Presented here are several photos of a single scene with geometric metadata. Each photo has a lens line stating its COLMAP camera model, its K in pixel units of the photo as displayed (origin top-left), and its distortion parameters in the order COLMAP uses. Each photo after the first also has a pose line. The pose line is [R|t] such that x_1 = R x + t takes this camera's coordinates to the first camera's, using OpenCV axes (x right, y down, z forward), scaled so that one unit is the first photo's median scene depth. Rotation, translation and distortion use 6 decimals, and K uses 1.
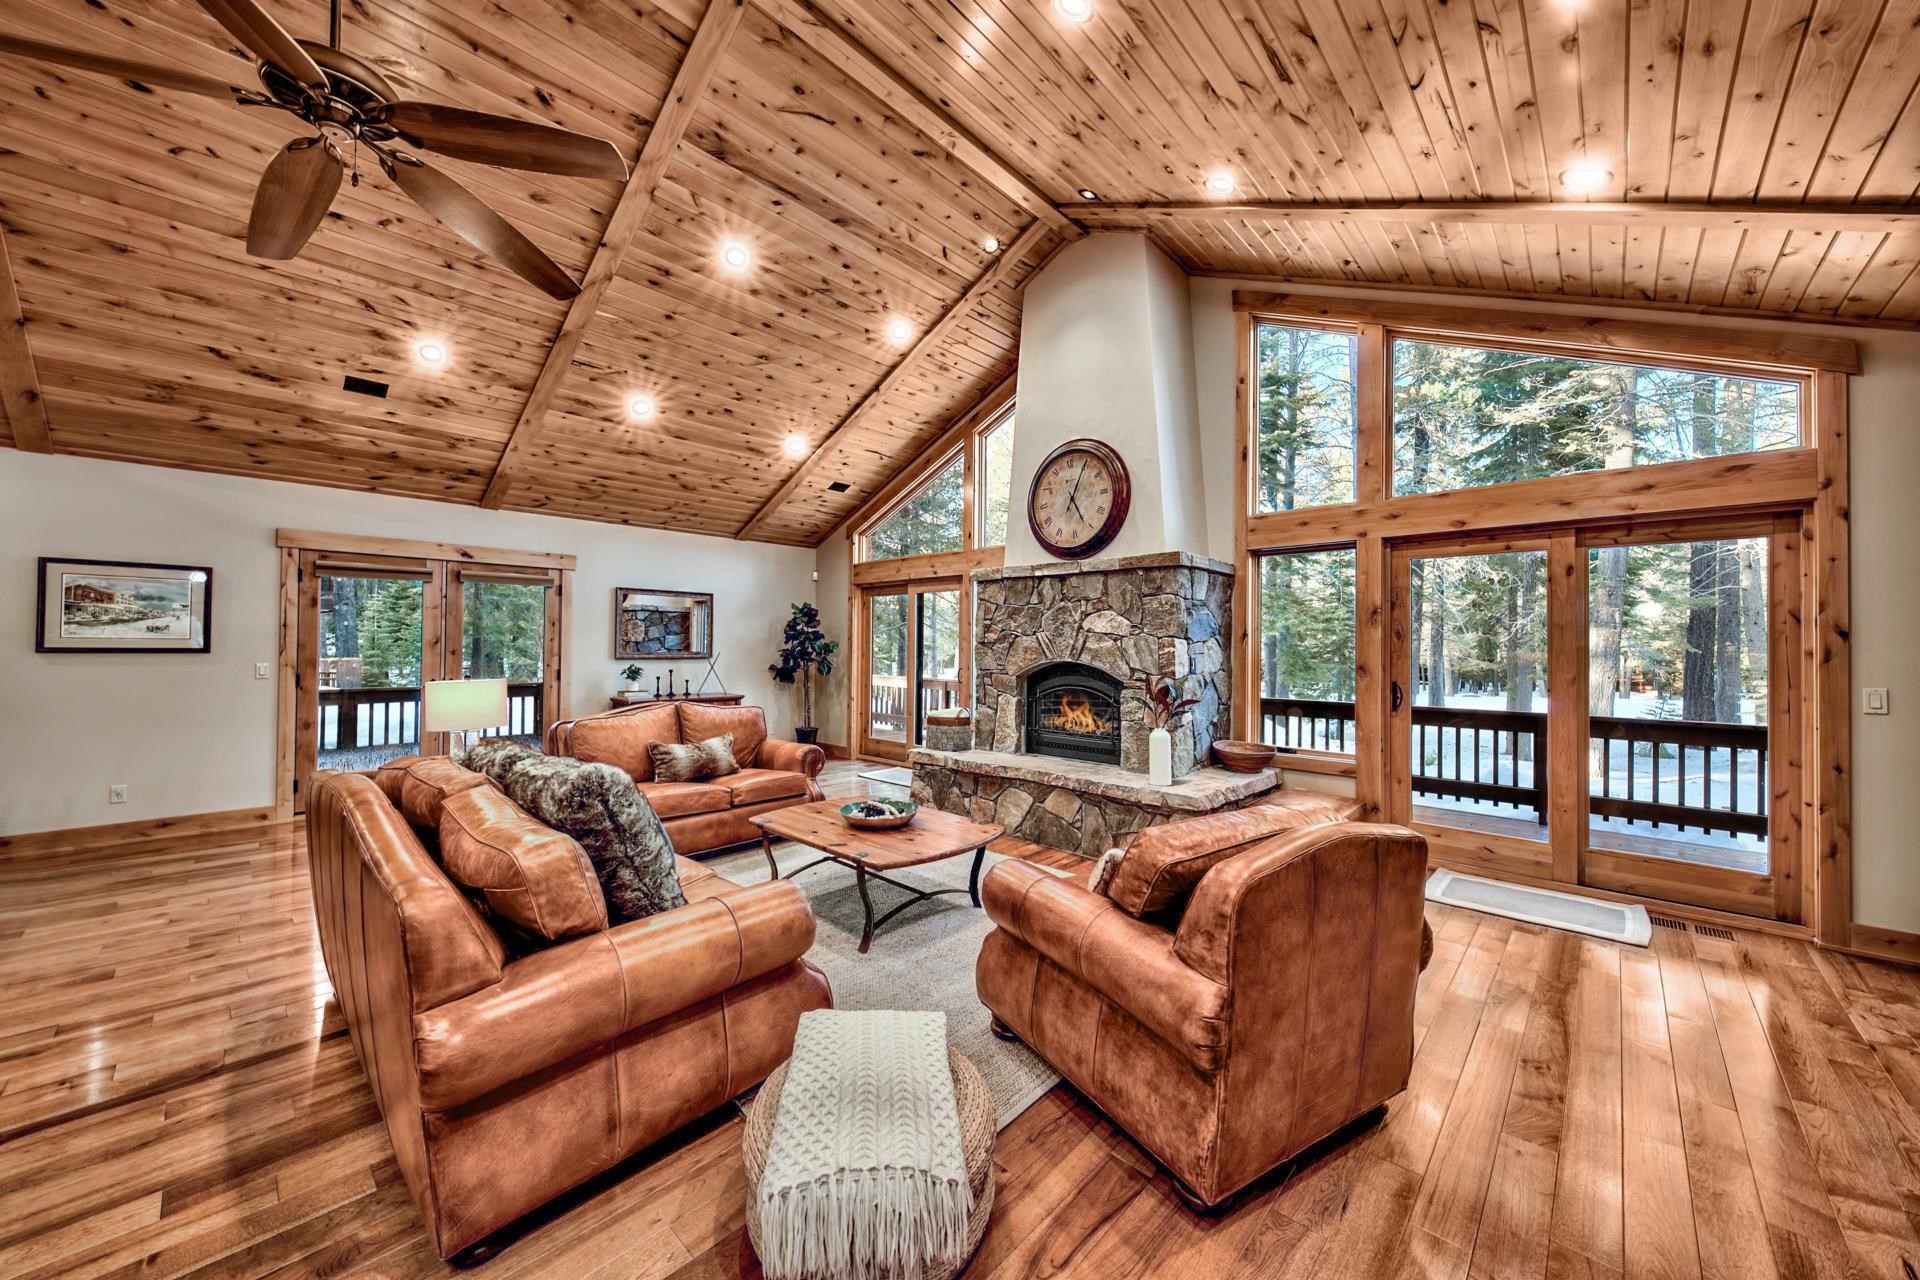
lens RADIAL K [[682.9, 0, 960.0], [0, 682.9, 640.0], [0, 0, 1]] dist [0.000248, -0.000043]
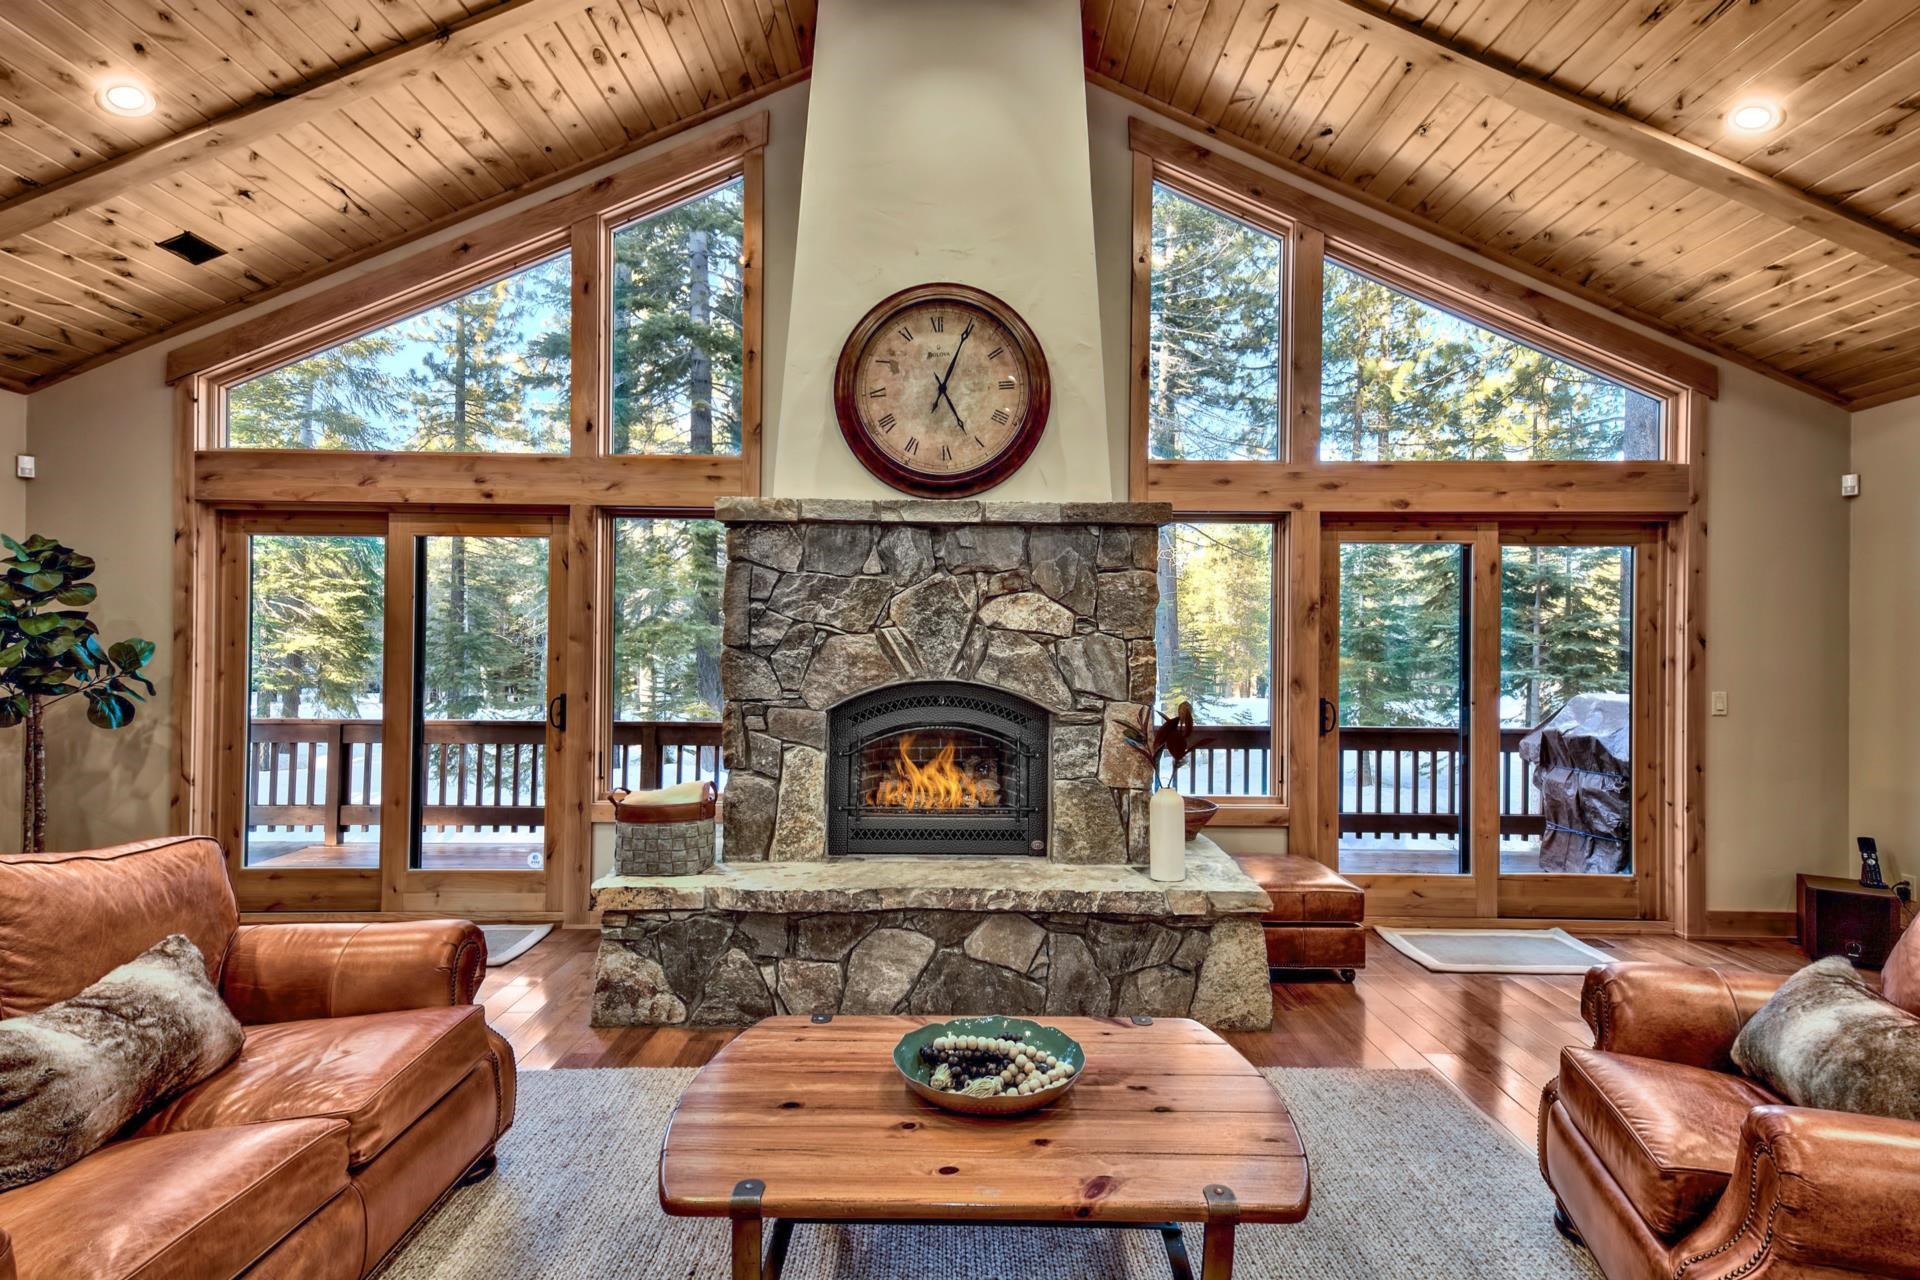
lens RADIAL K [[981.5, 0, 955.3], [0, 981.5, 651.9], [0, 0, 1]] dist [0.002843, 0.029147]
pose [[0.726604, -0.002575, 0.687052, -0.394101], [-0.007349, 0.999907, 0.011519, -0.001536], [-0.687018, -0.013419, 0.726517, 0.426490]]
